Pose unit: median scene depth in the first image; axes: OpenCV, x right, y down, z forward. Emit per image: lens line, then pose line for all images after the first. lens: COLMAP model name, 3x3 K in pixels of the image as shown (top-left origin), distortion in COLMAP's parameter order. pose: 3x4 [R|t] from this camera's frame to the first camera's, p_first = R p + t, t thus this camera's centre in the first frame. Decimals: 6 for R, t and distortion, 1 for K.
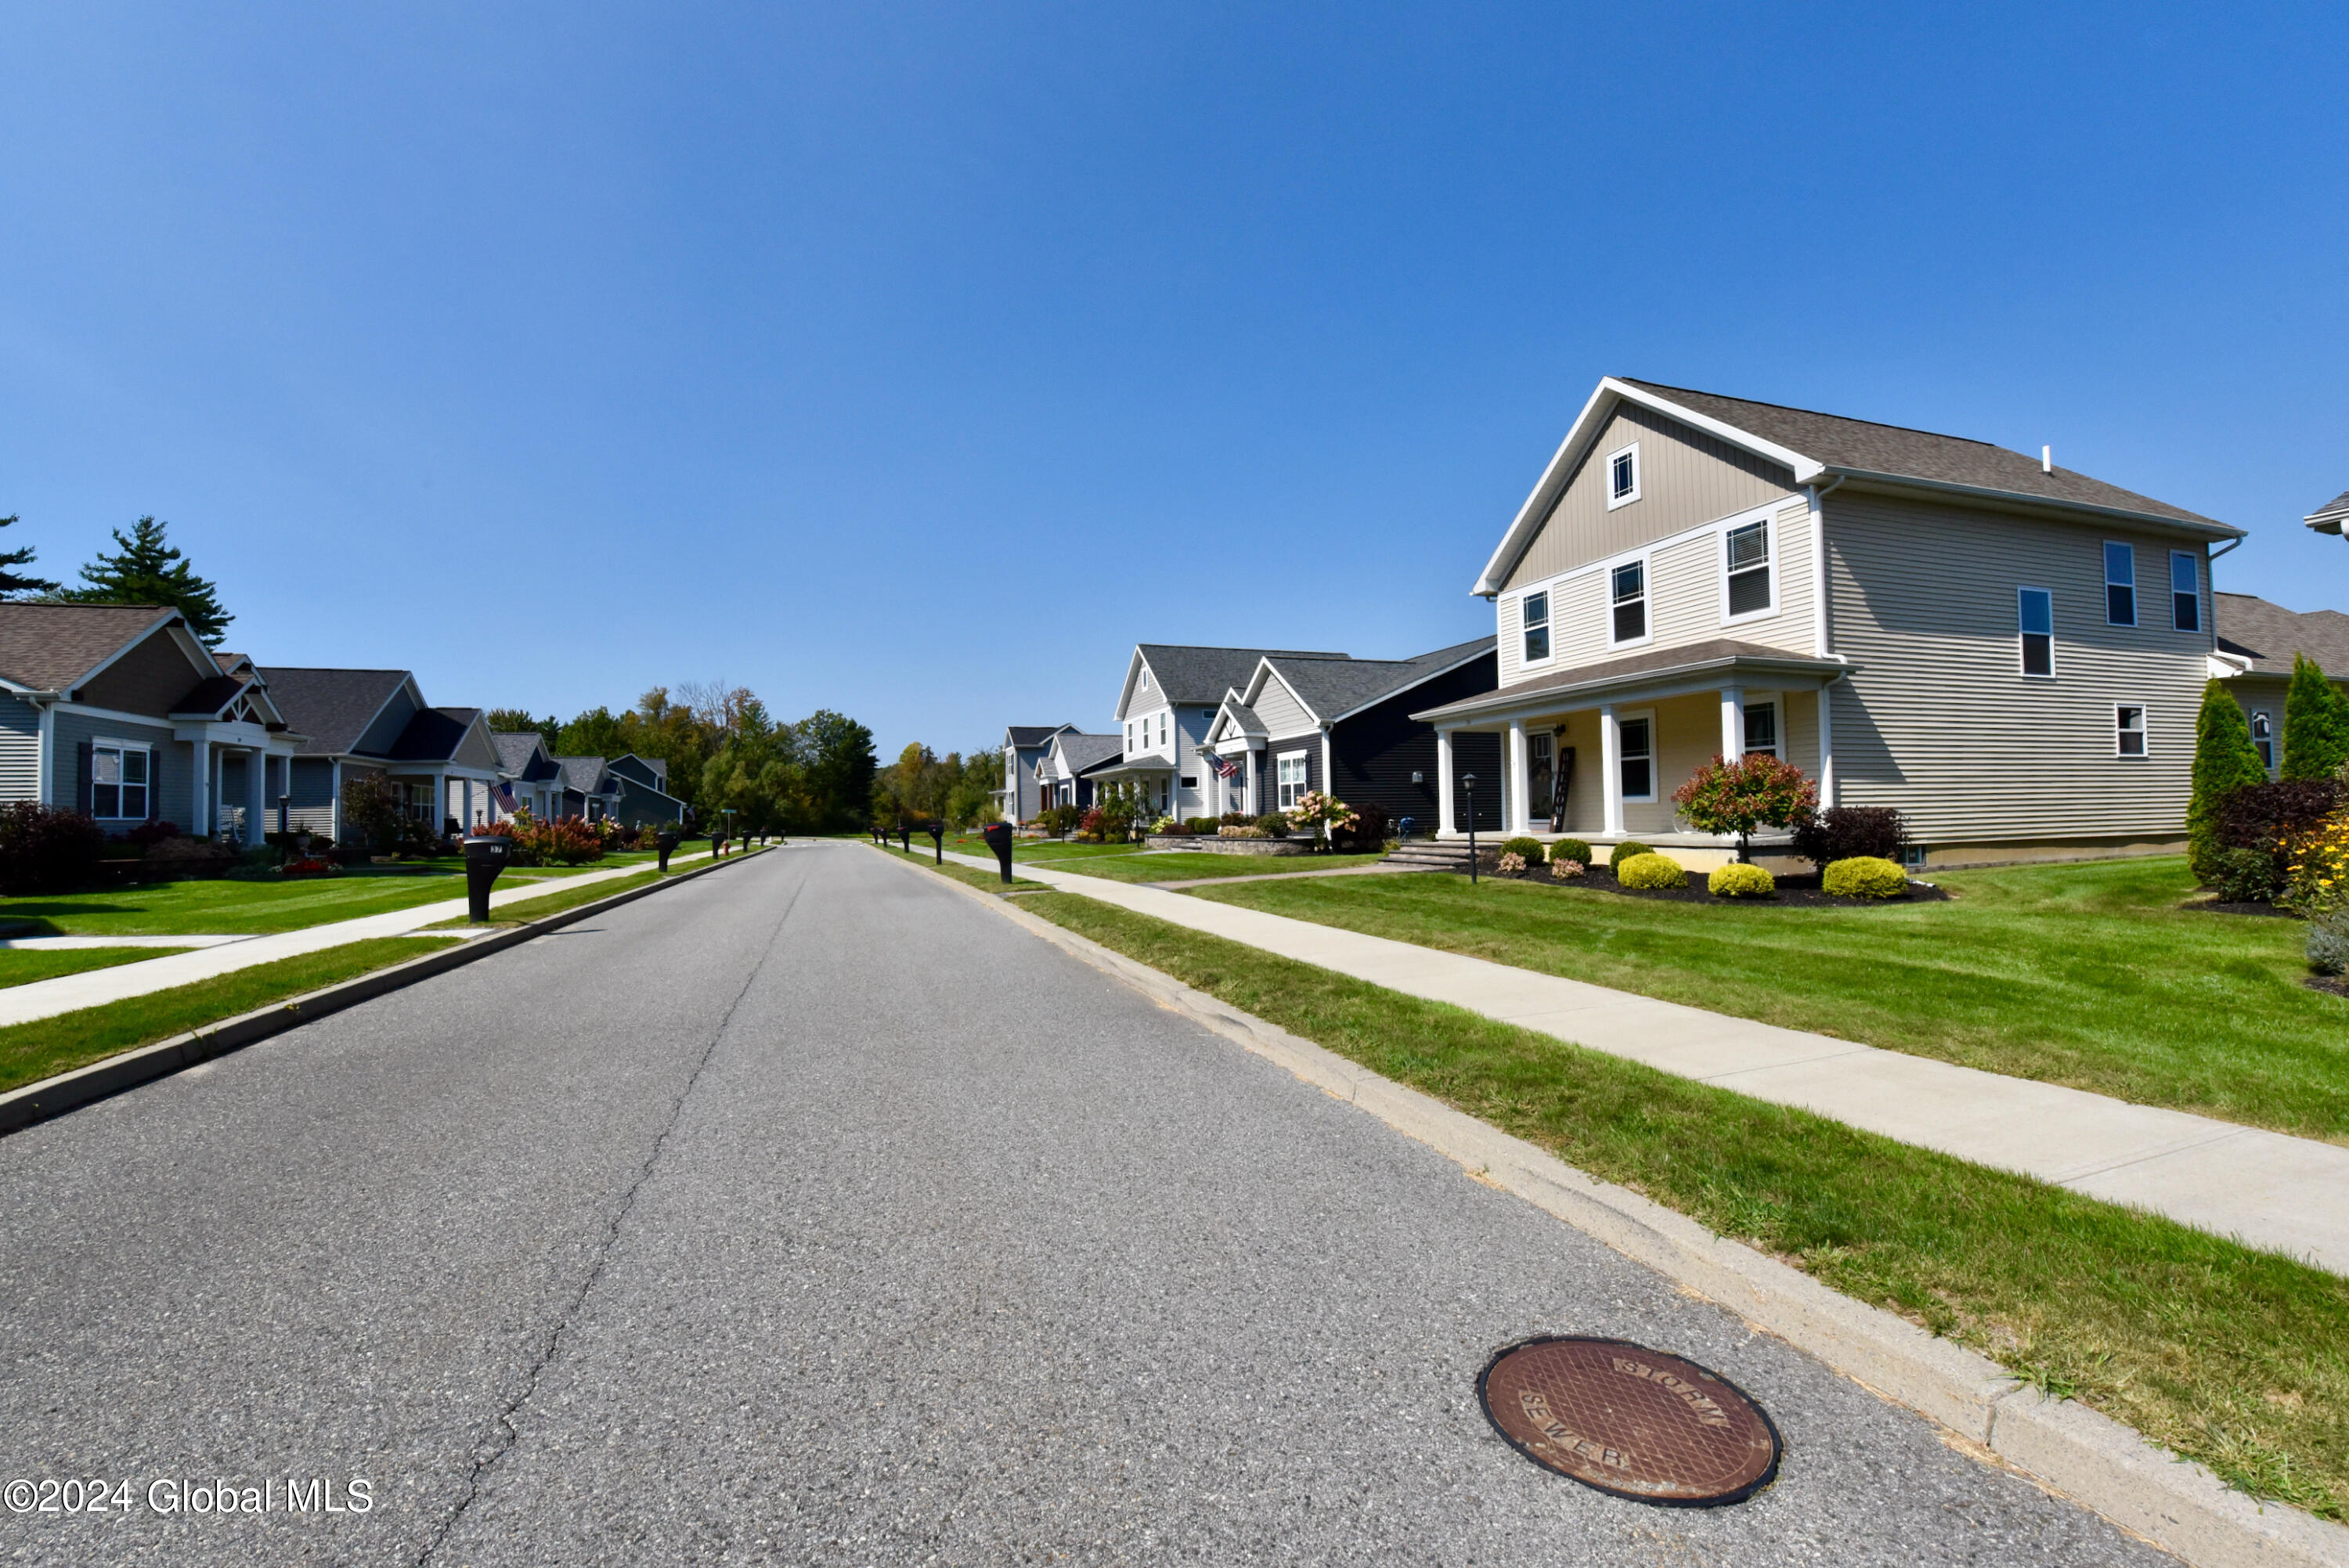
lens RADIAL K [[973.2, 0, 1164.7], [0, 973.2, 787.0], [0, 0, 1]] dist [-0.018079, -0.000699]
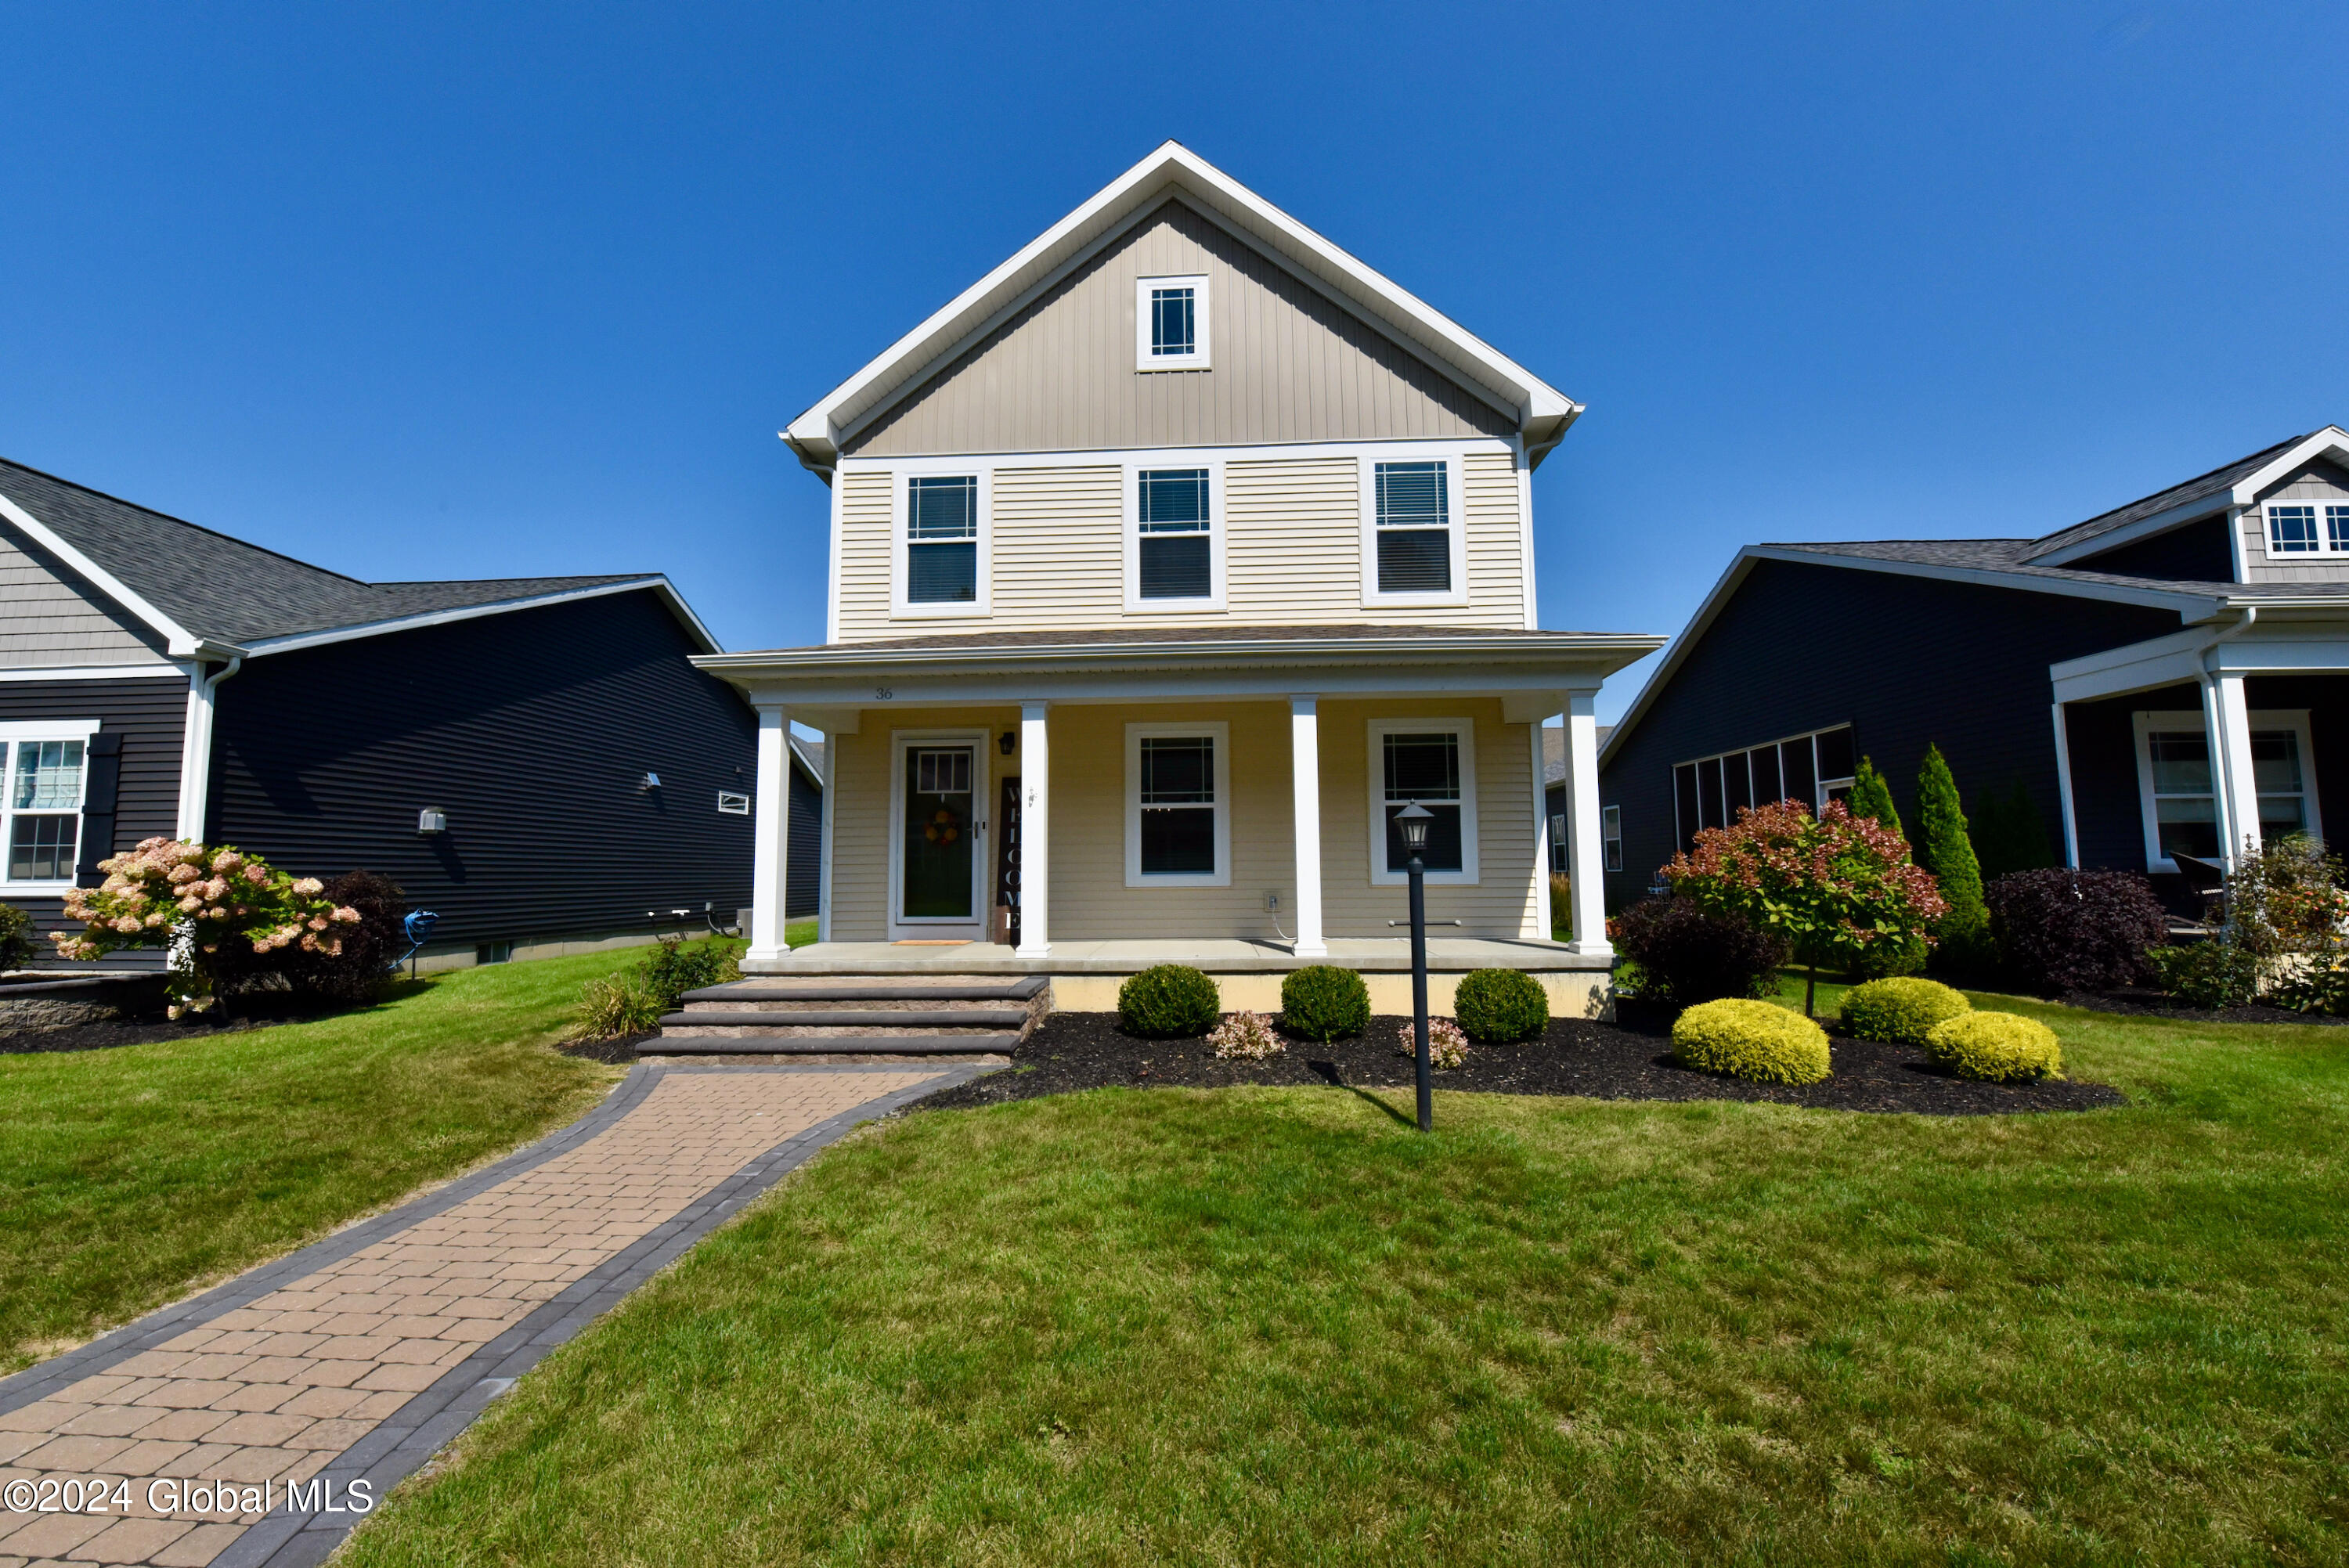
lens RADIAL K [[946.9, 0, 1166.6], [0, 946.9, 786.9], [0, 0, 1]] dist [-0.018755, -0.000861]
pose [[0.371788, 0.099340, 0.922987, -0.023724], [-0.024804, 0.994966, -0.097096, 0.012283], [-0.927986, 0.013205, 0.372381, 0.767875]]
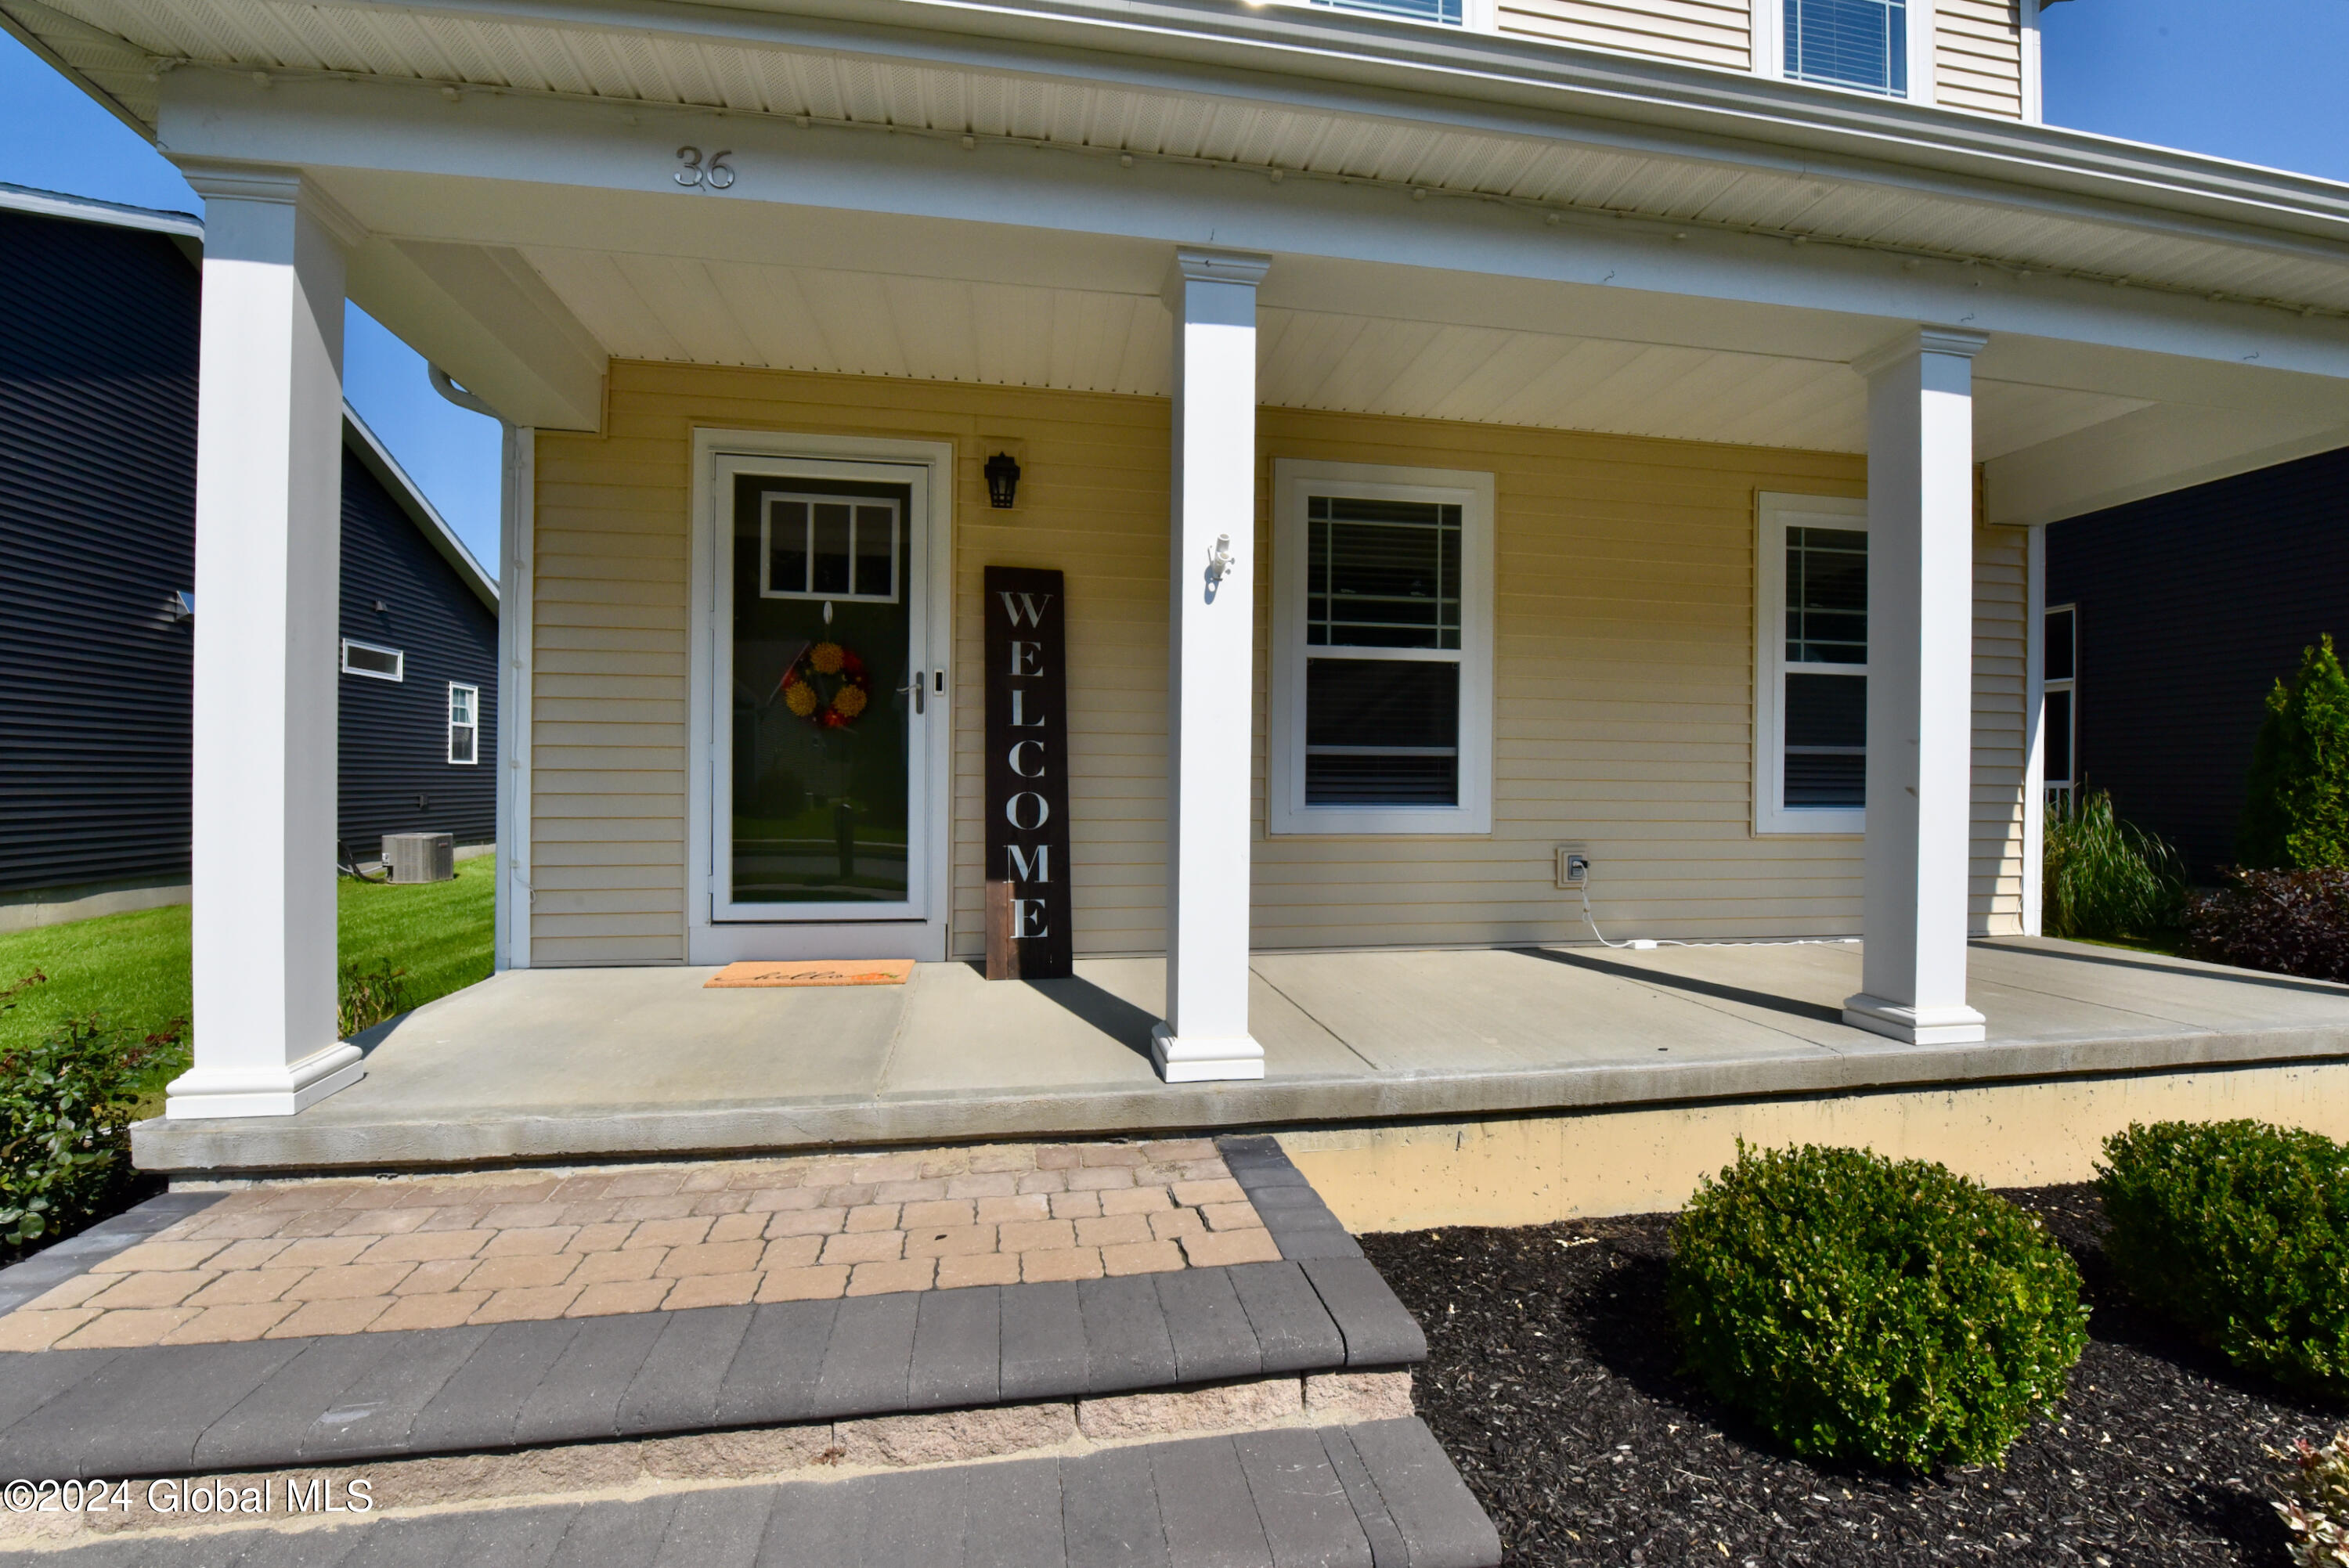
lens RADIAL K [[973.2, 0, 1164.7], [0, 973.2, 787.0], [0, 0, 1]] dist [-0.018079, -0.000699]
pose [[0.160071, 0.013799, 0.987009, 0.216666], [-0.040271, 0.999161, -0.007438, 0.008670], [-0.986284, -0.038557, 0.160493, 0.971318]]
